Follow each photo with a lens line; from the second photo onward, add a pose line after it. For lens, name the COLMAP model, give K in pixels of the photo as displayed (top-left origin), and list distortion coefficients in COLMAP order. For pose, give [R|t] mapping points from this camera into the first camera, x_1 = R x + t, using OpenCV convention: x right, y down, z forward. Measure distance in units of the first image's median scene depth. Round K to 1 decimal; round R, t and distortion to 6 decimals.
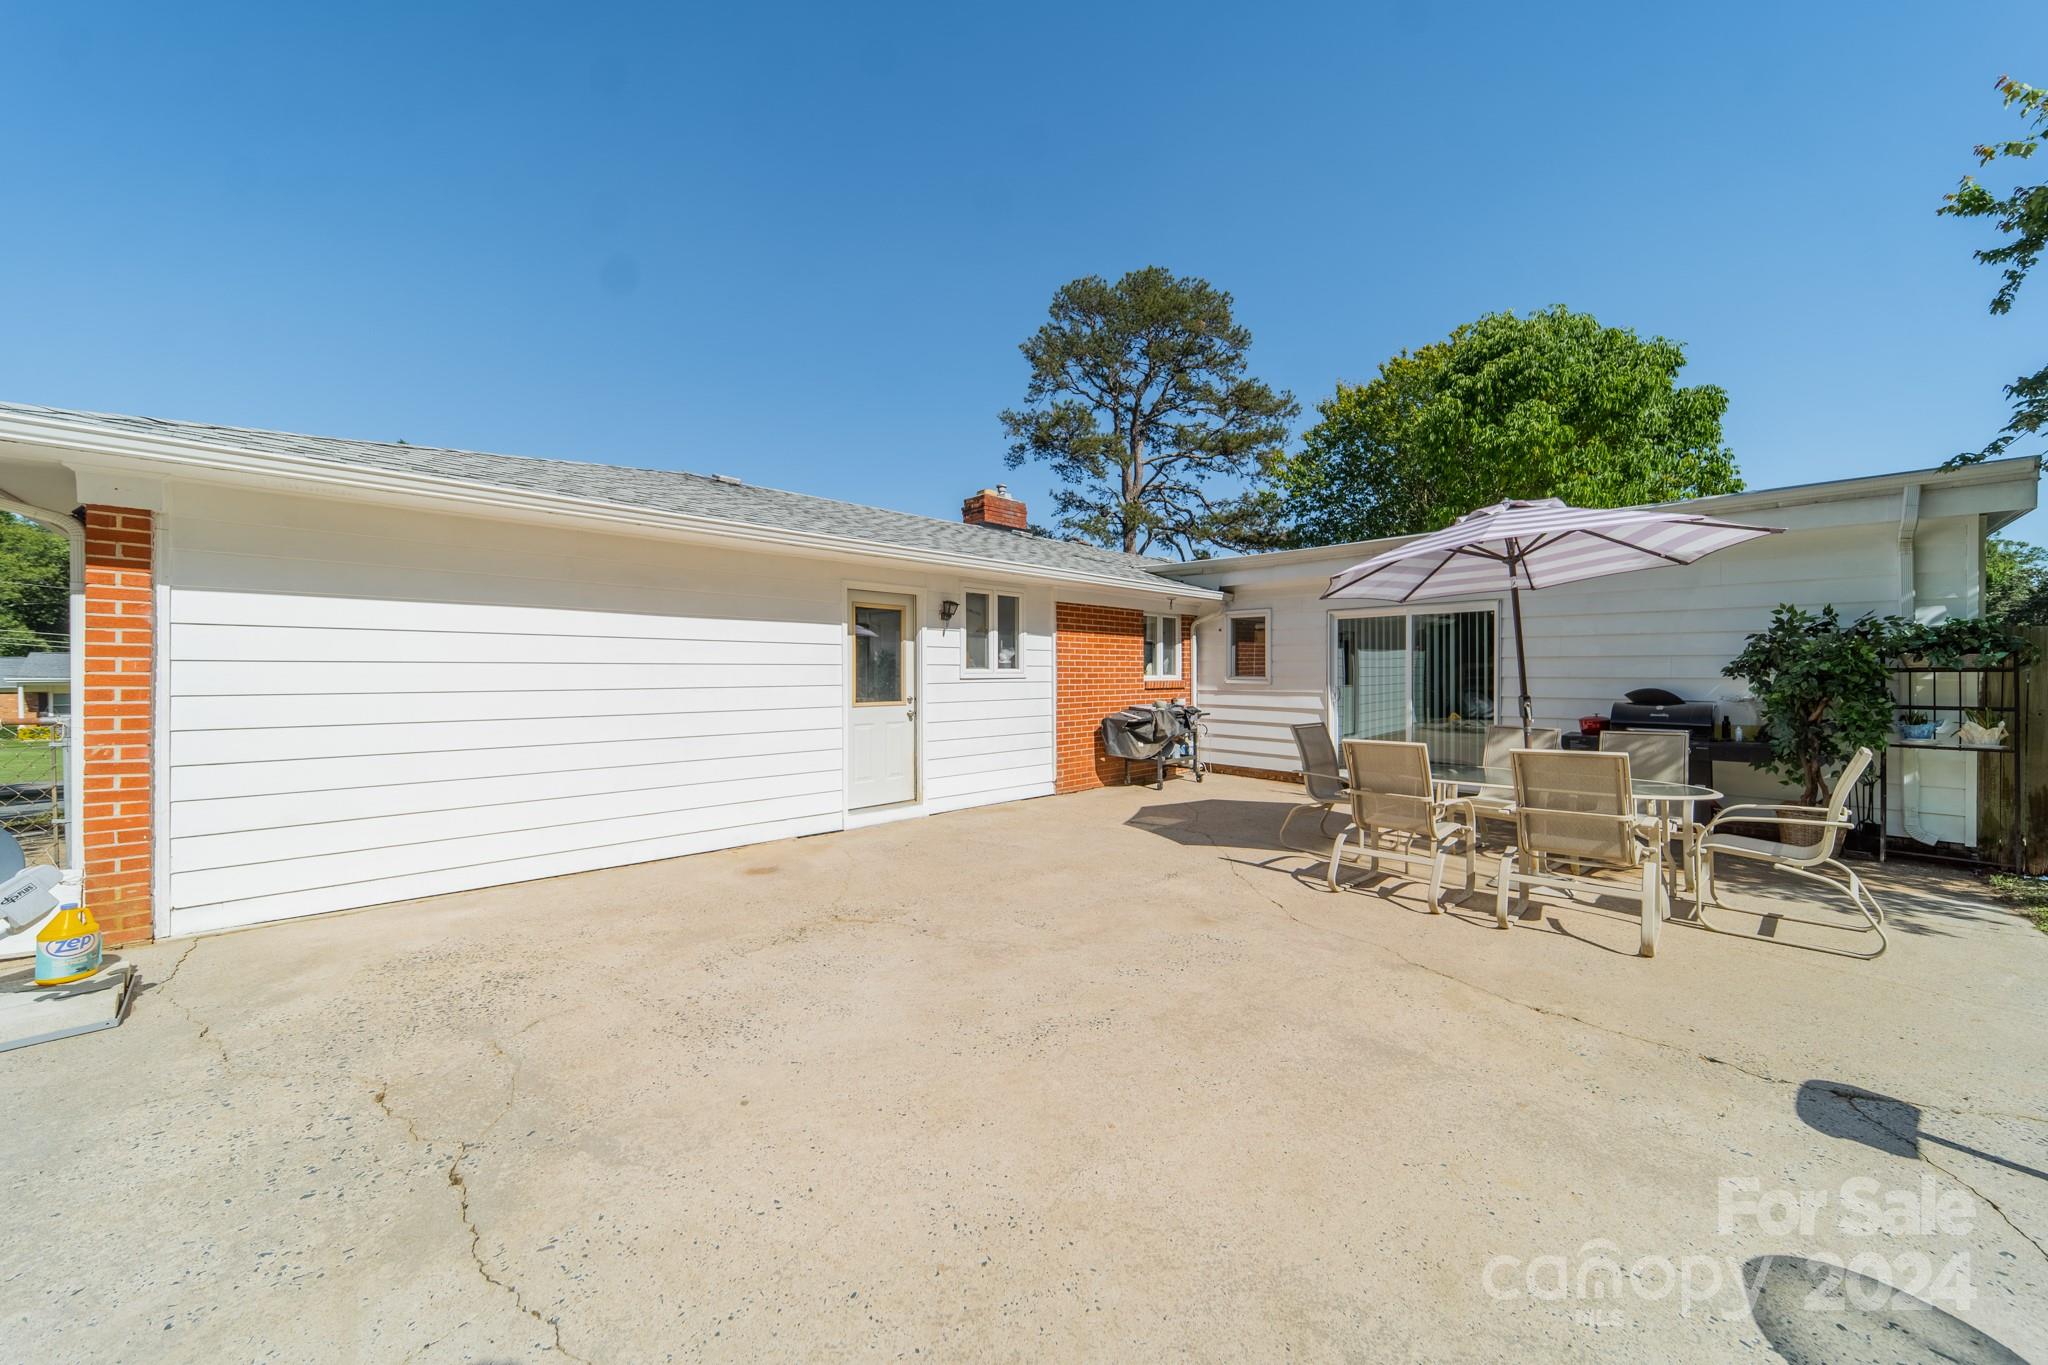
lens RADIAL K [[725.6, 0, 1020.1], [0, 725.6, 675.8], [0, 0, 1]] dist [0.005890, -0.000055]
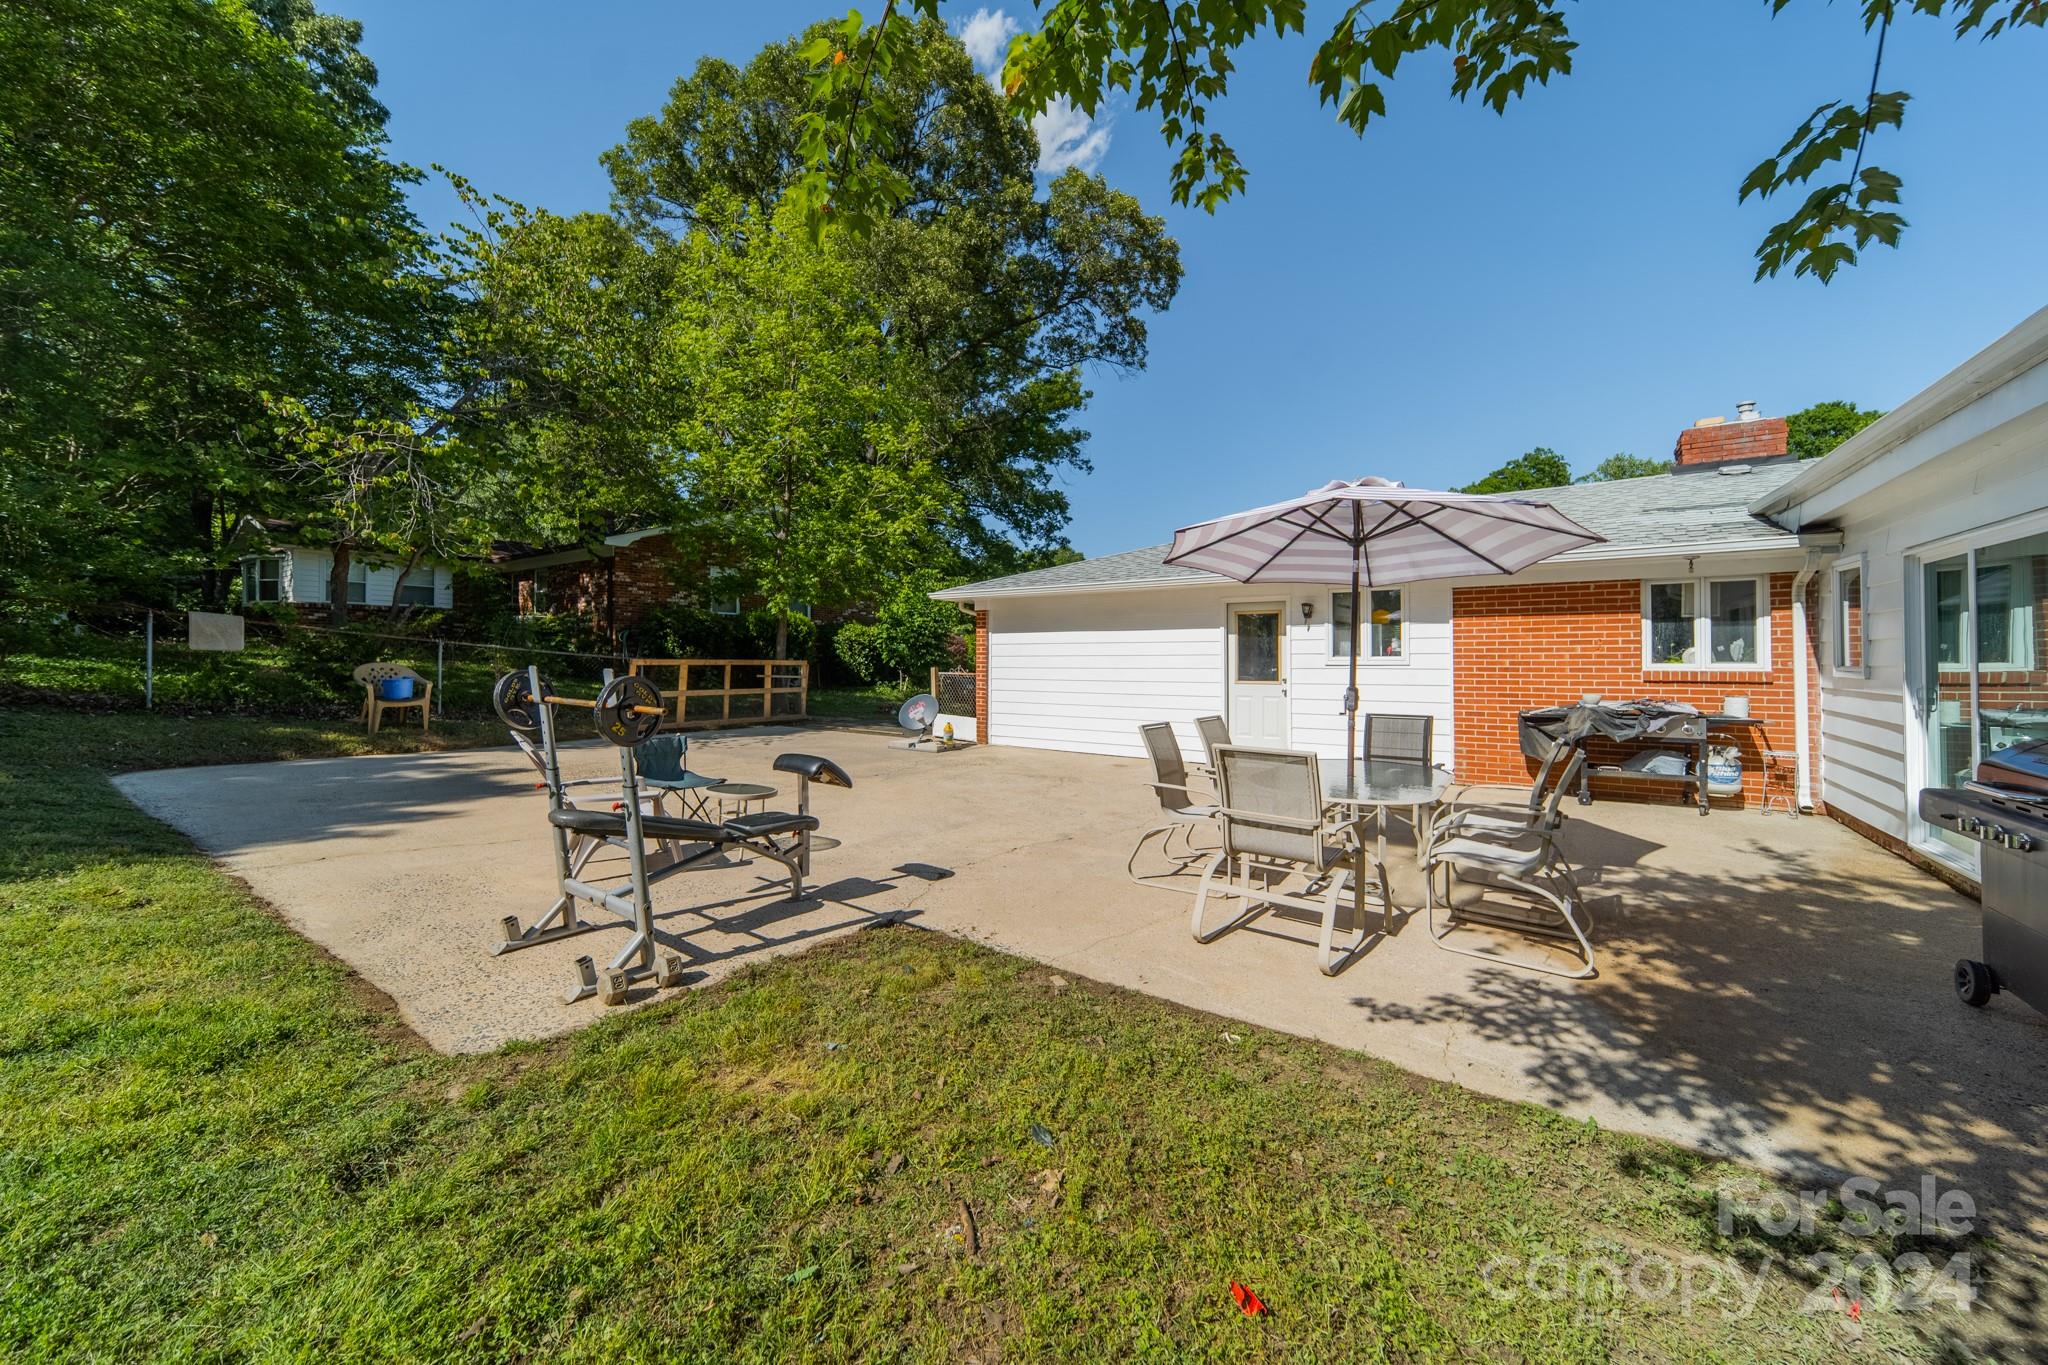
lens RADIAL K [[721.7, 0, 1030.1], [0, 721.7, 660.5], [0, 0, 1]] dist [0.007866, -0.000049]
pose [[0.213471, 0.002104, -0.976947, 0.887777], [-0.002154, 0.999996, 0.001683, -0.004252], [0.976947, 0.001745, 0.213475, 0.230511]]
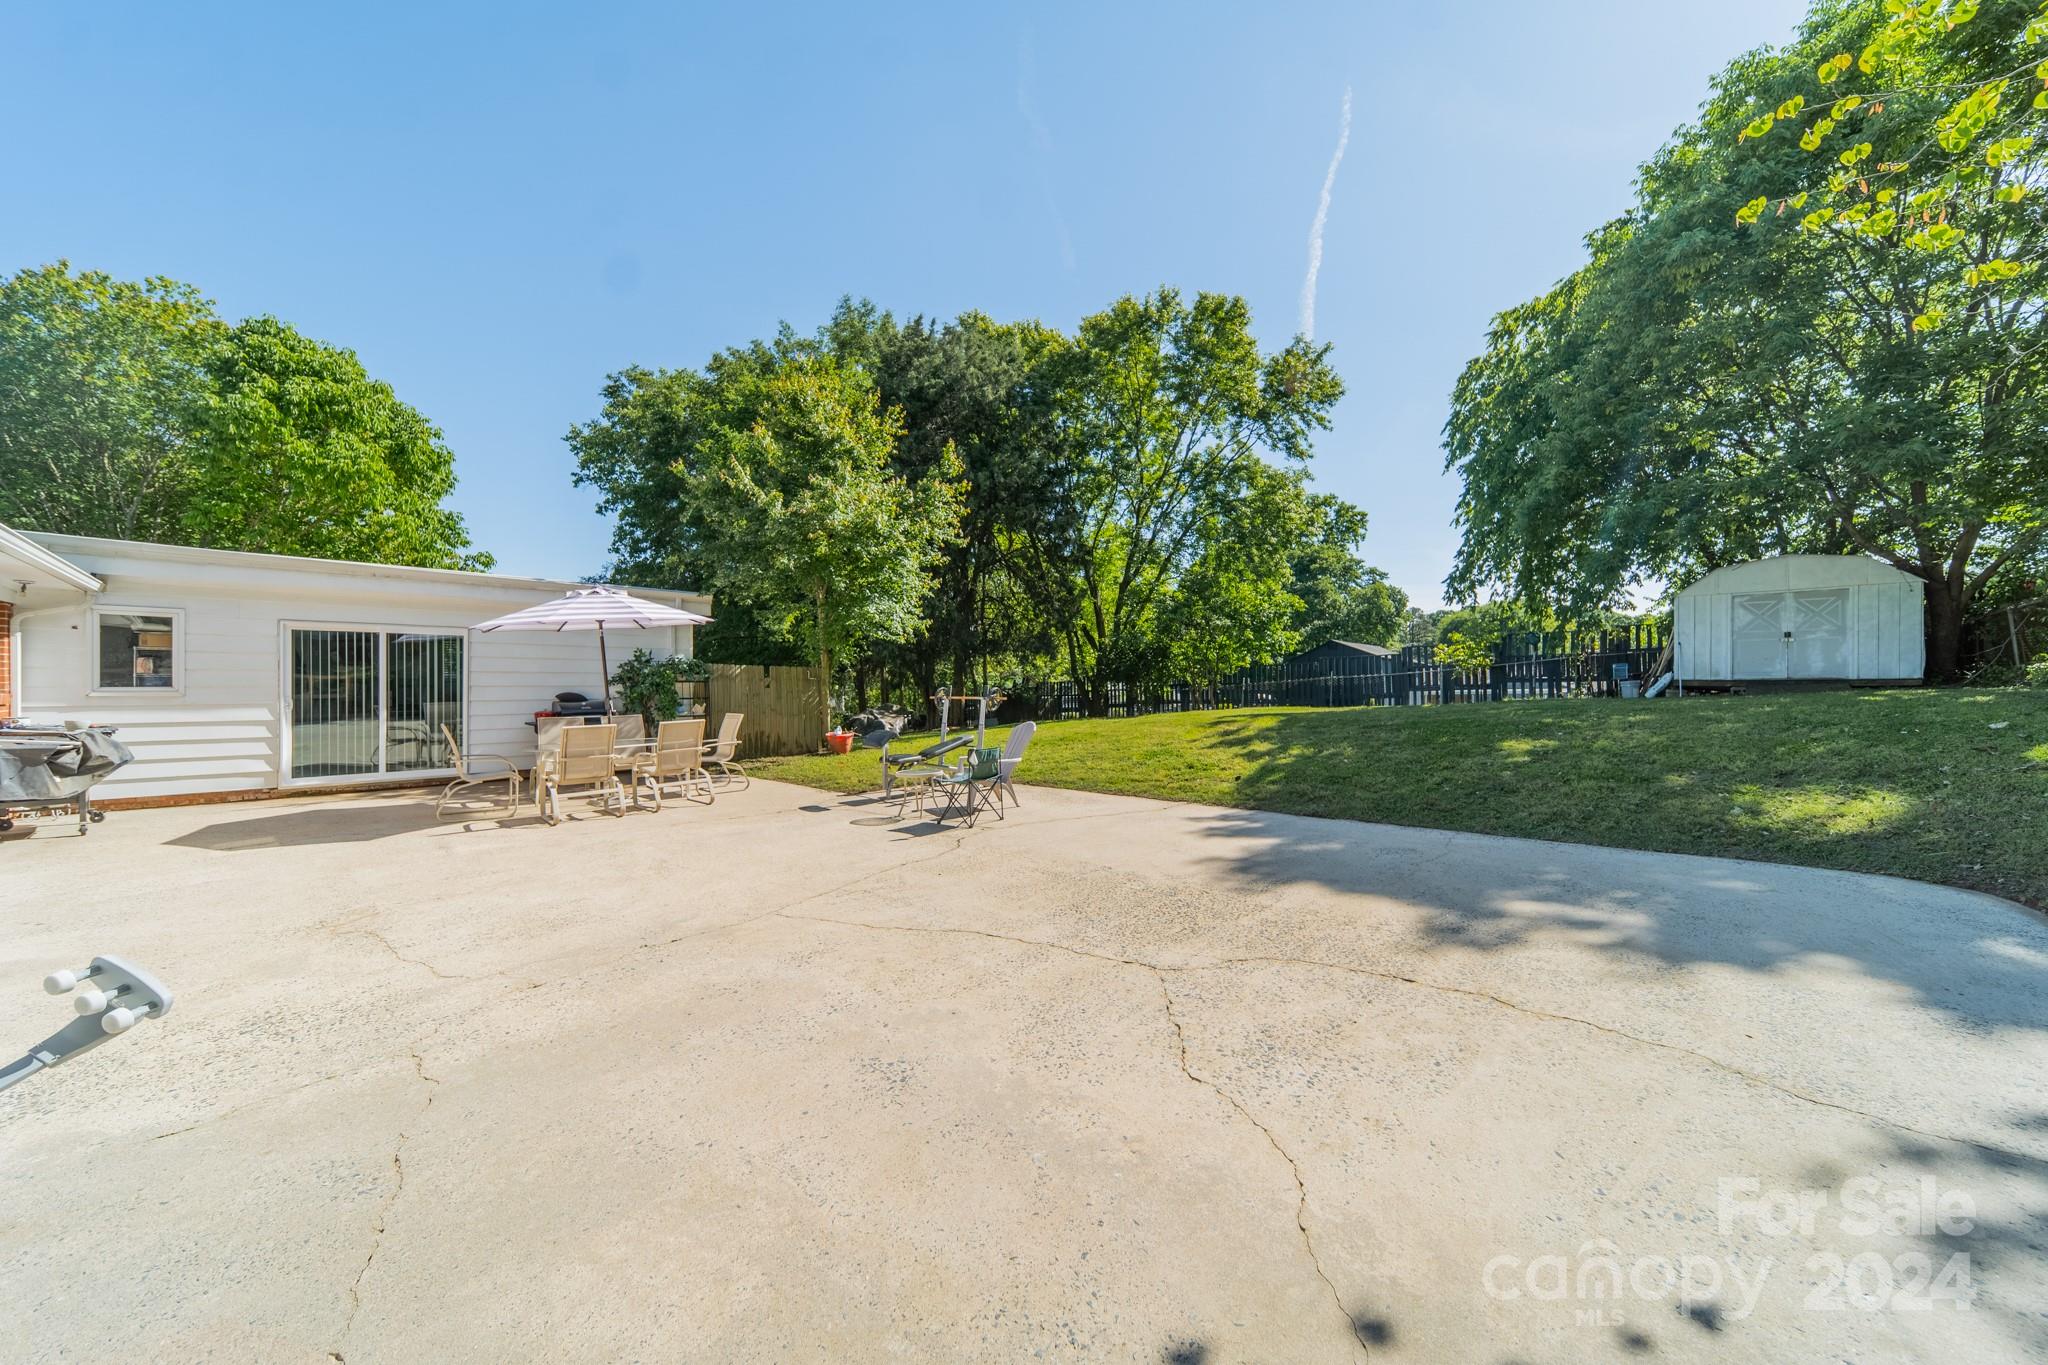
lens RADIAL K [[714.2, 0, 1025.1], [0, 714.2, 677.7], [0, 0, 1]] dist [0.001548, 0.000014]
pose [[-0.027178, 0.002560, 0.999627, -0.623312], [0.000582, 0.999997, -0.002545, -0.008490], [-0.999630, 0.000513, -0.027179, 0.017157]]
